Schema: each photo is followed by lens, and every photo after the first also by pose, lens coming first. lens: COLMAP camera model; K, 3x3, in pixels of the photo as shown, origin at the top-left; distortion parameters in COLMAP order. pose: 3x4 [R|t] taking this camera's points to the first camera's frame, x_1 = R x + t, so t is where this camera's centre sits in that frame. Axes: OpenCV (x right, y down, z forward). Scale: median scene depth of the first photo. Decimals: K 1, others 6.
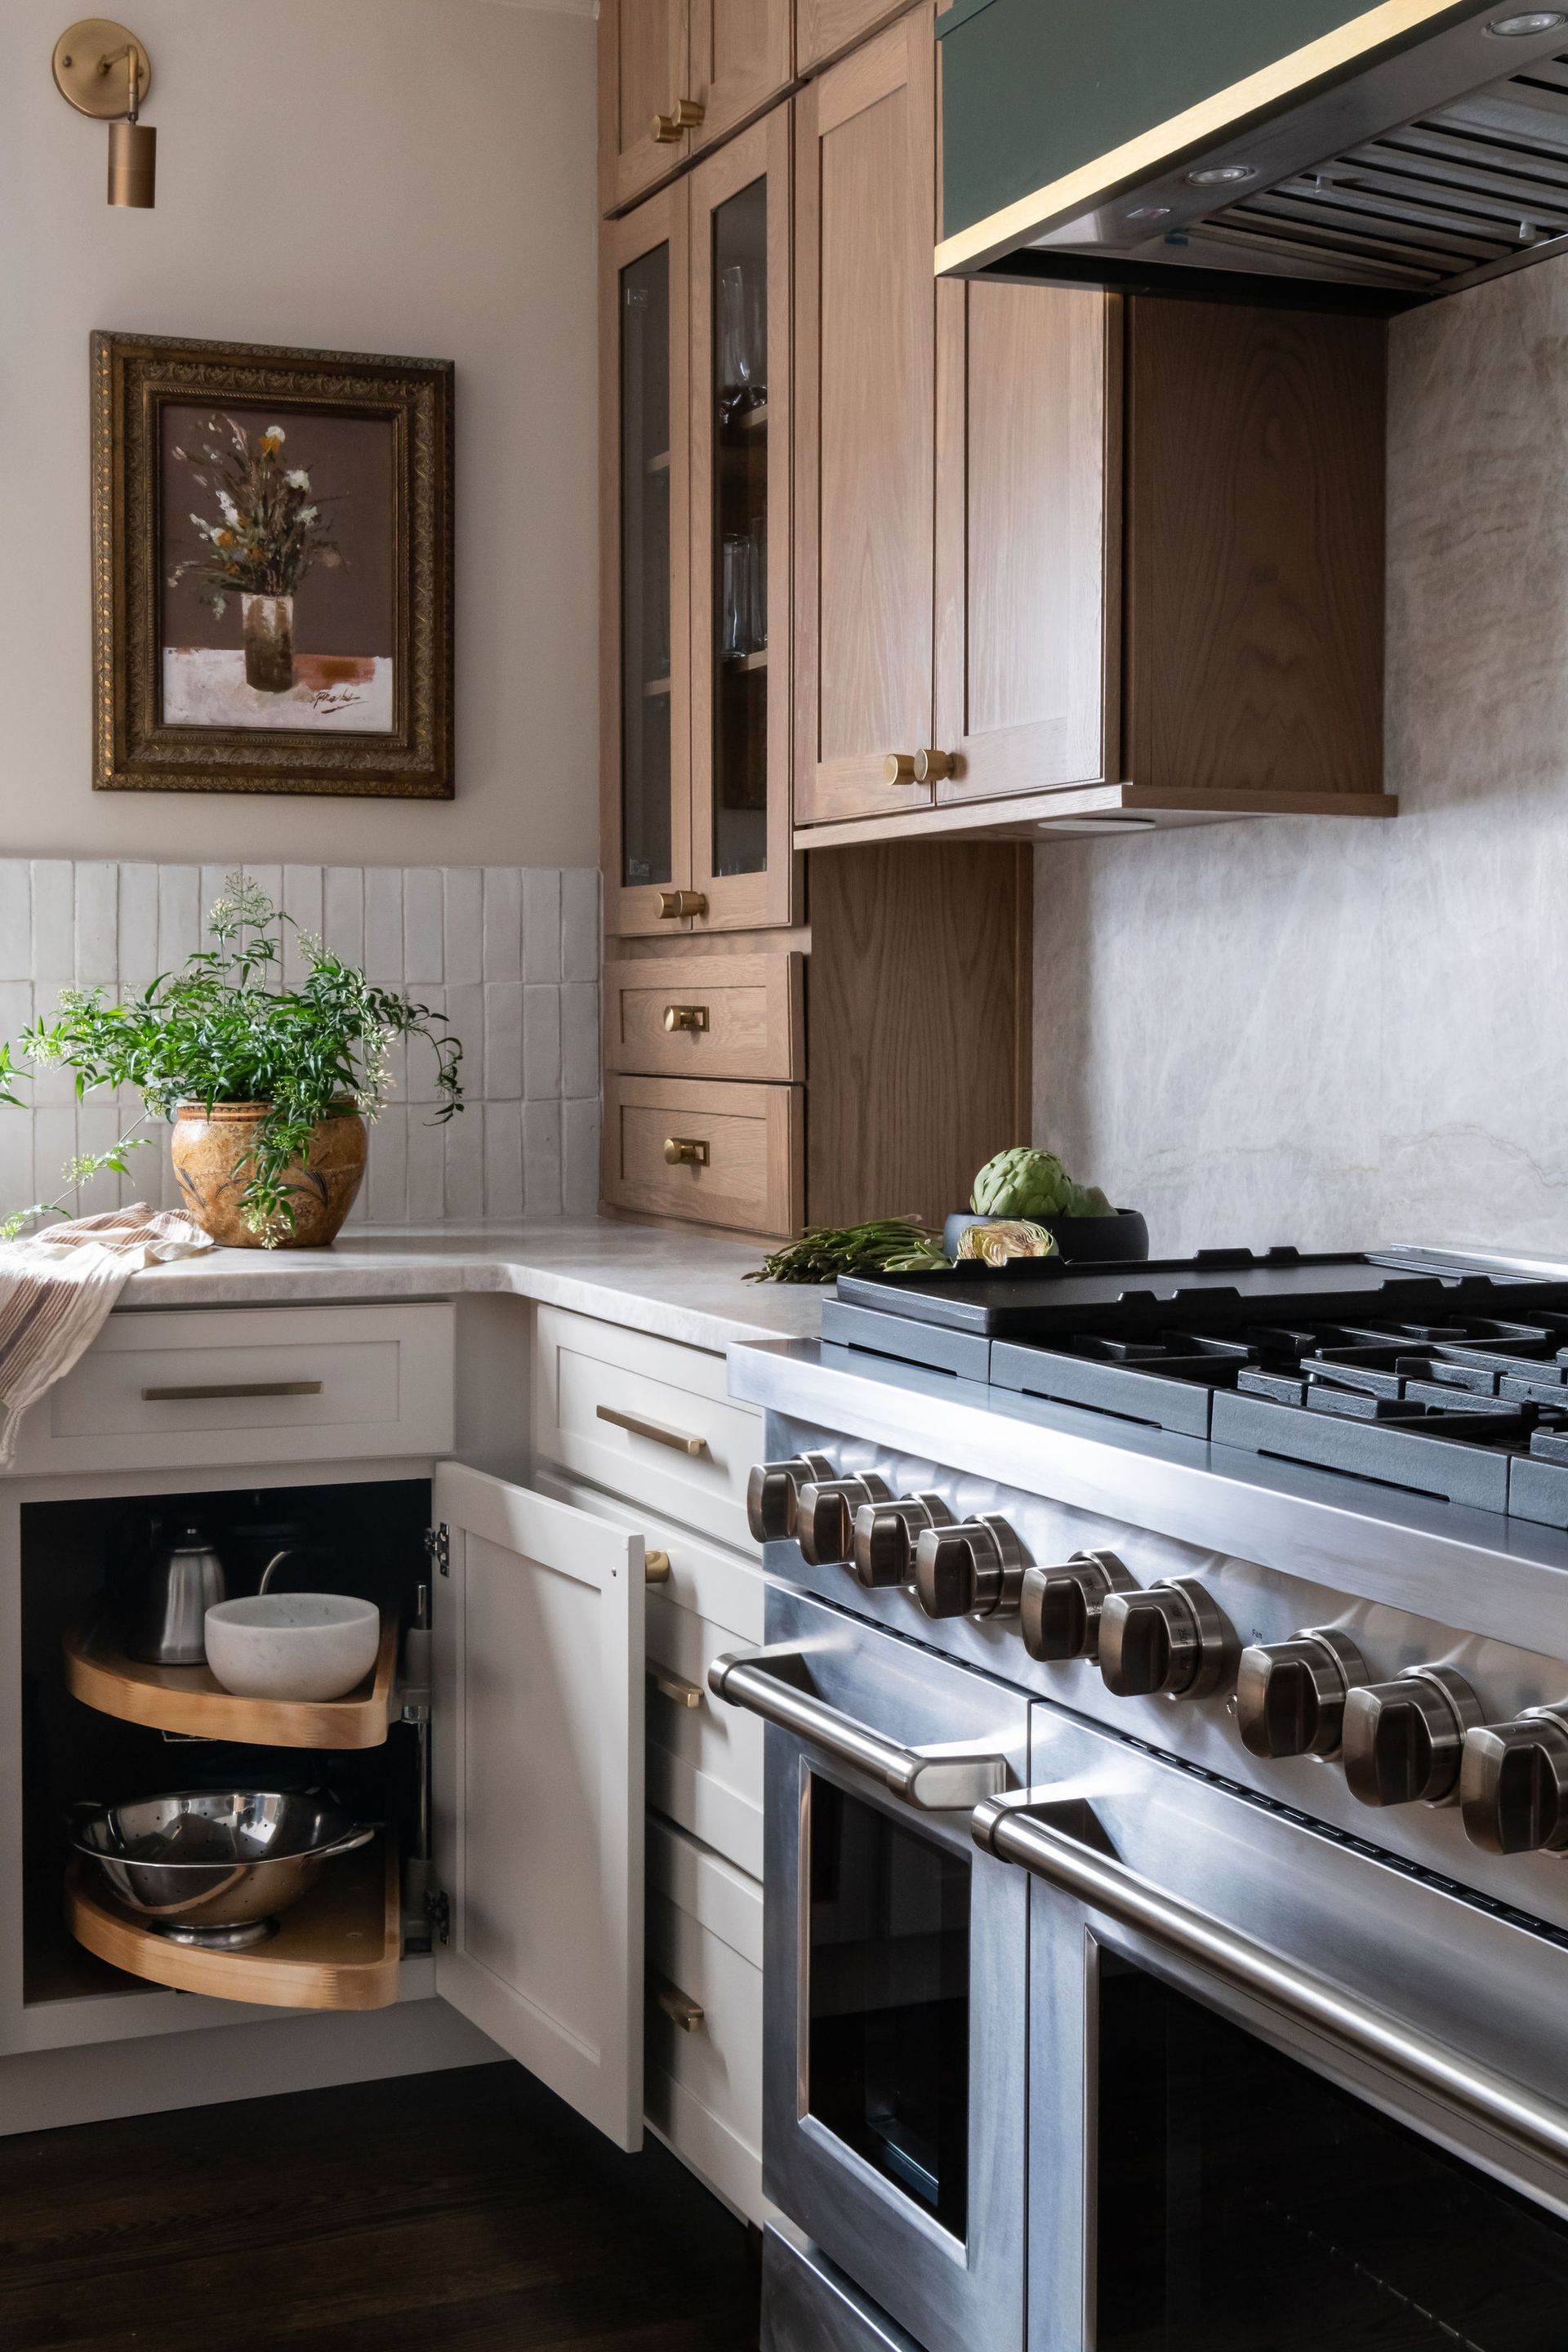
lens RADIAL K [[2919.5, 0, 673.7], [0, 2919.5, 1110.3], [0, 0, 1]] dist [0.005423, -0.009487]
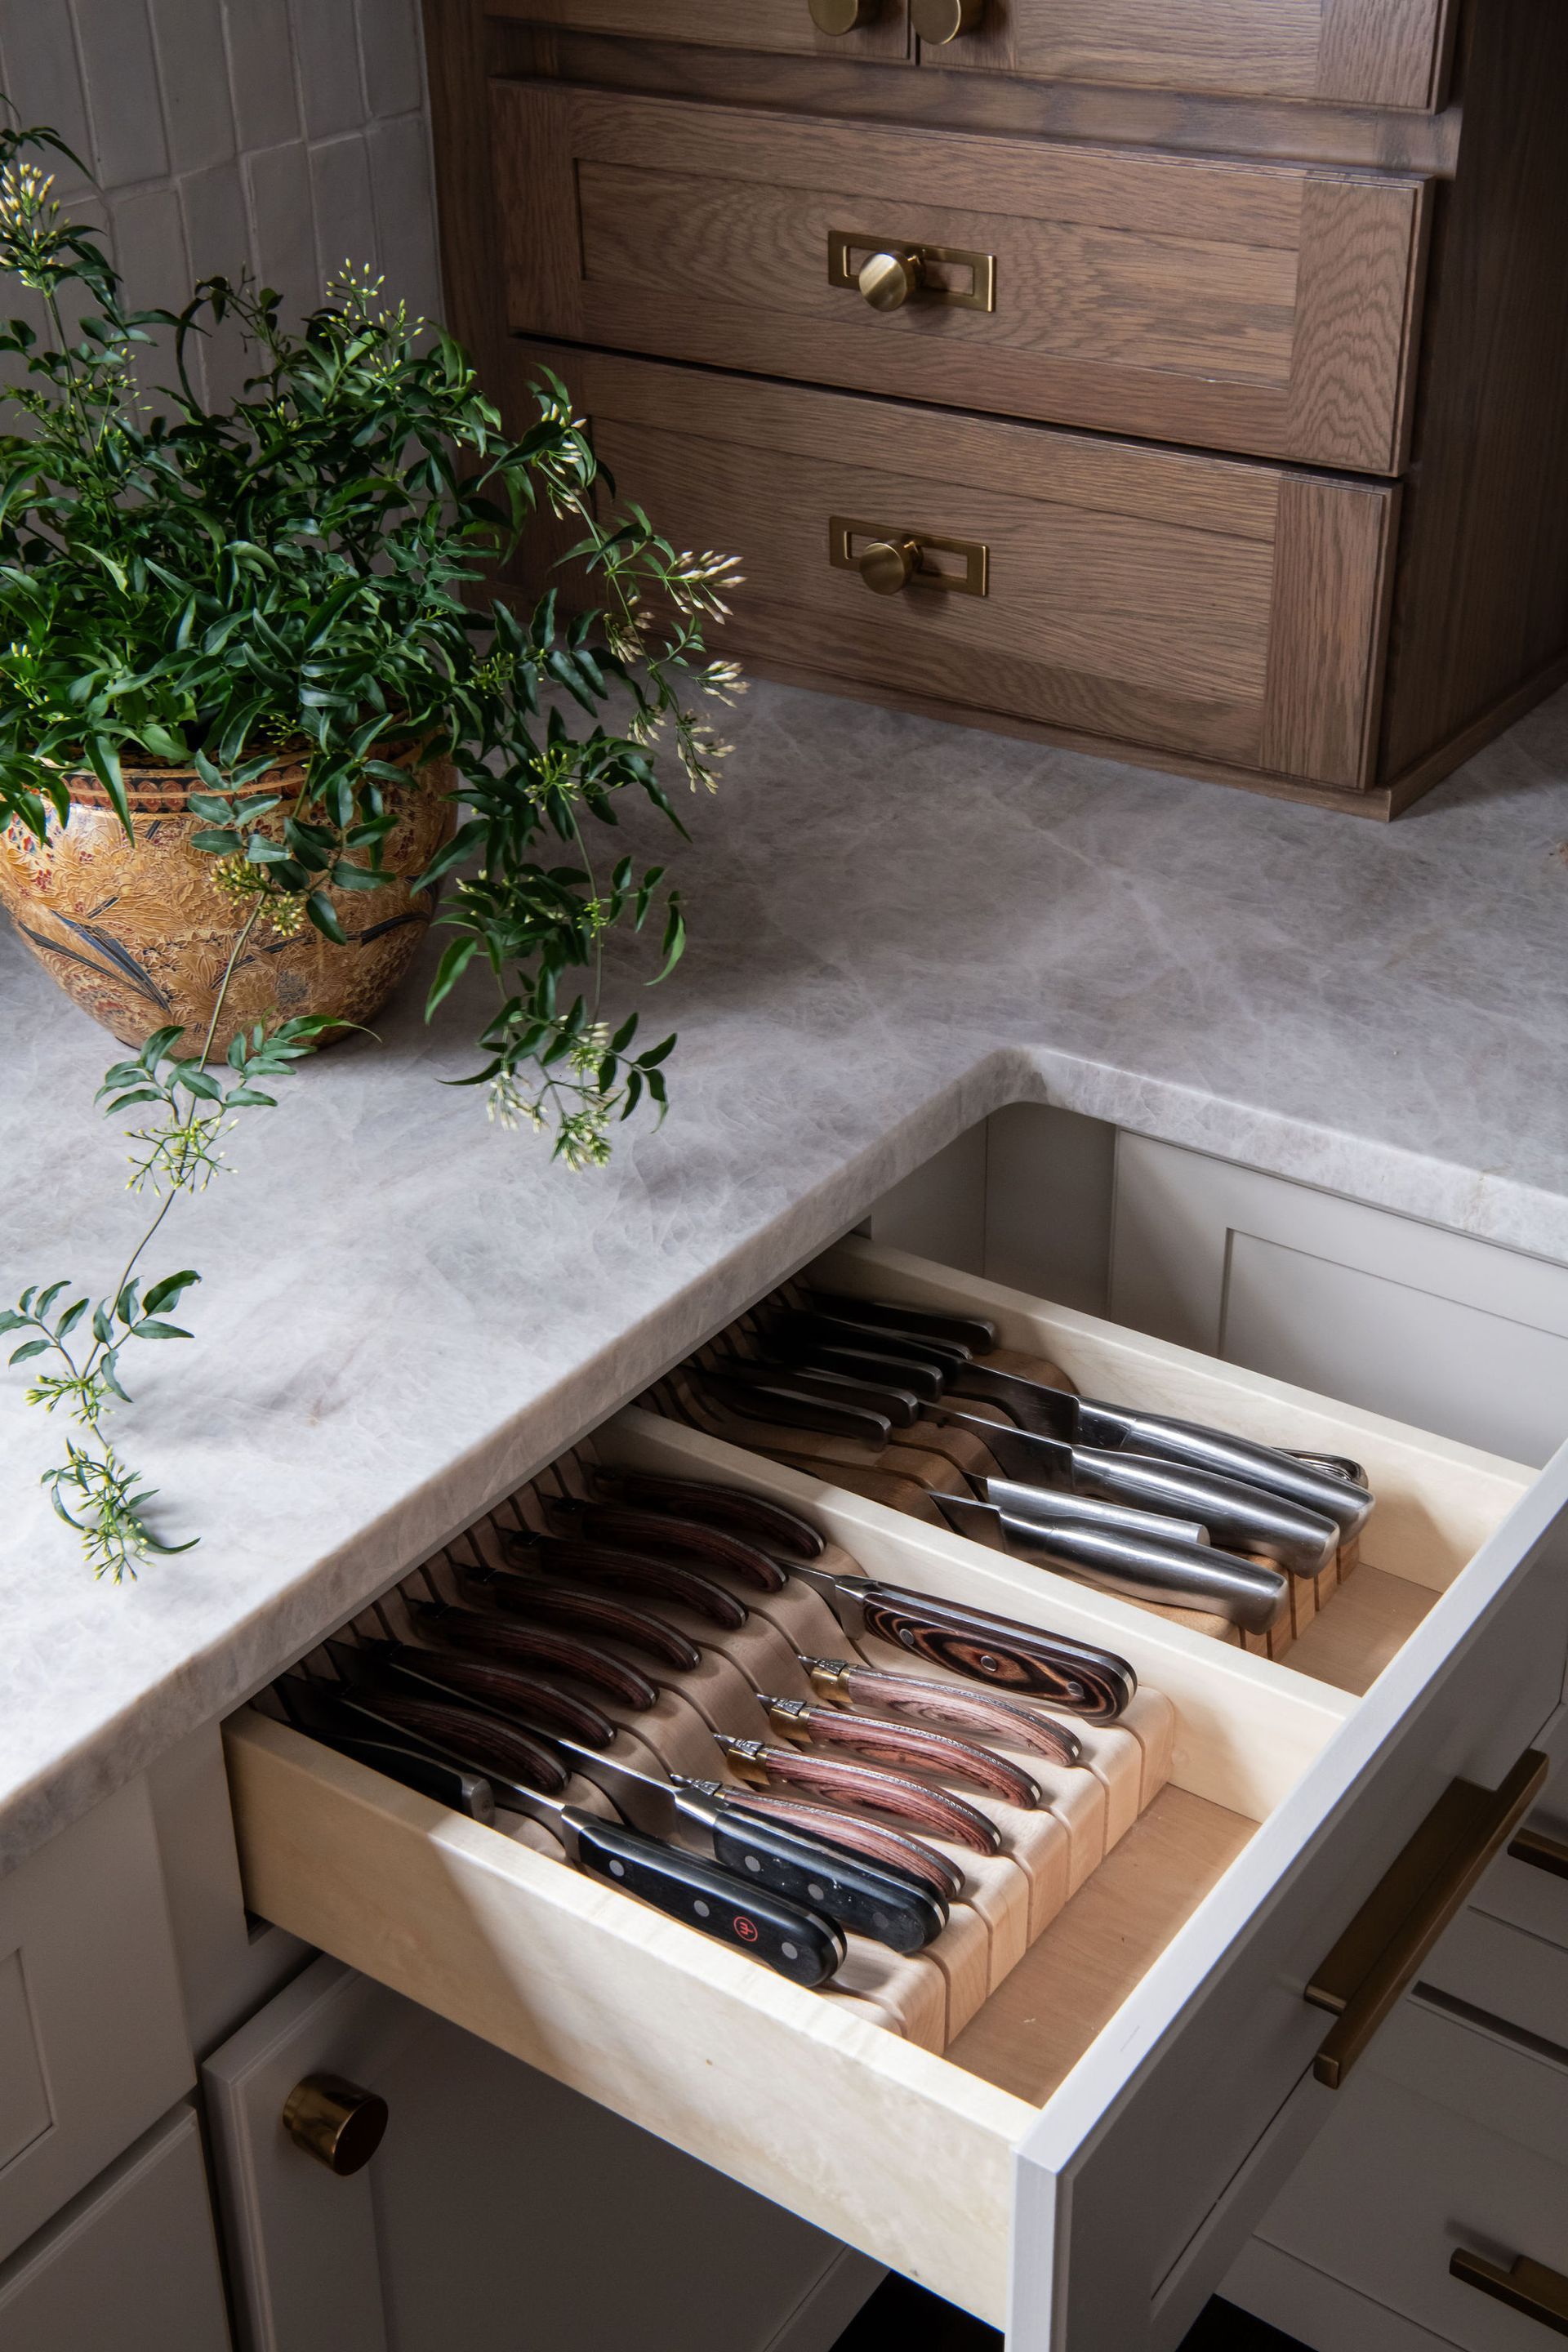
lens RADIAL K [[2845.1, 0, 784.0], [0, 2845.1, 1176.0], [0, 0, 1]] dist [0.187535, 0.014475]
pose [[0.832127, -0.290533, 0.472393, -0.298424], [0.037462, 0.879297, 0.474798, -0.137728], [-0.553318, -0.377395, 0.742571, 0.683946]]
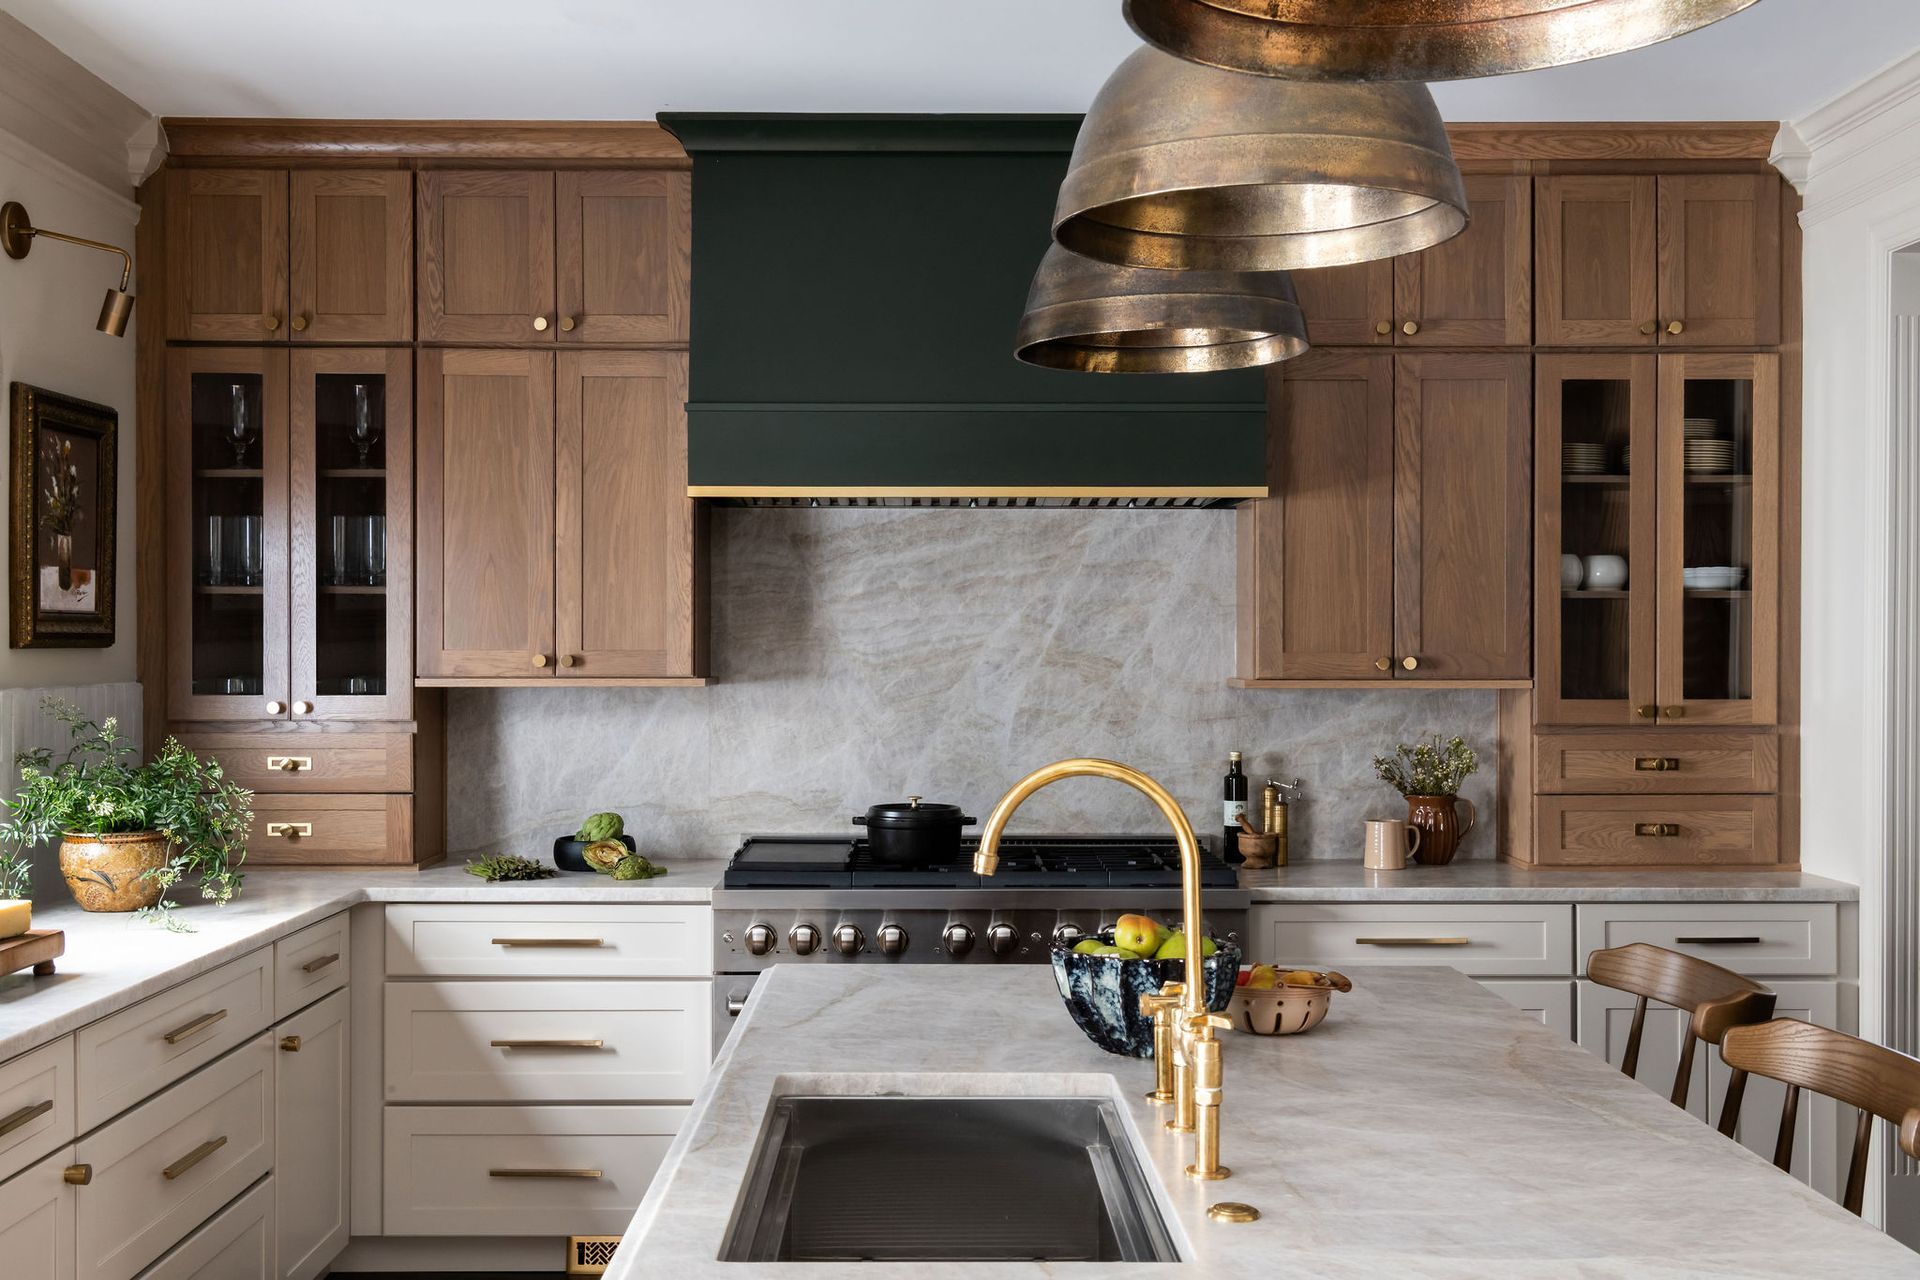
lens RADIAL K [[1975.8, 0, 950.5], [0, 1975.8, 656.5], [0, 0, 1]] dist [0.039377, -0.028134]
pose [[0.360234, -0.004254, 0.932852, -1.228746], [0.031942, 0.999459, -0.007777, -0.089218], [-0.932315, 0.032598, 0.360176, 0.086054]]
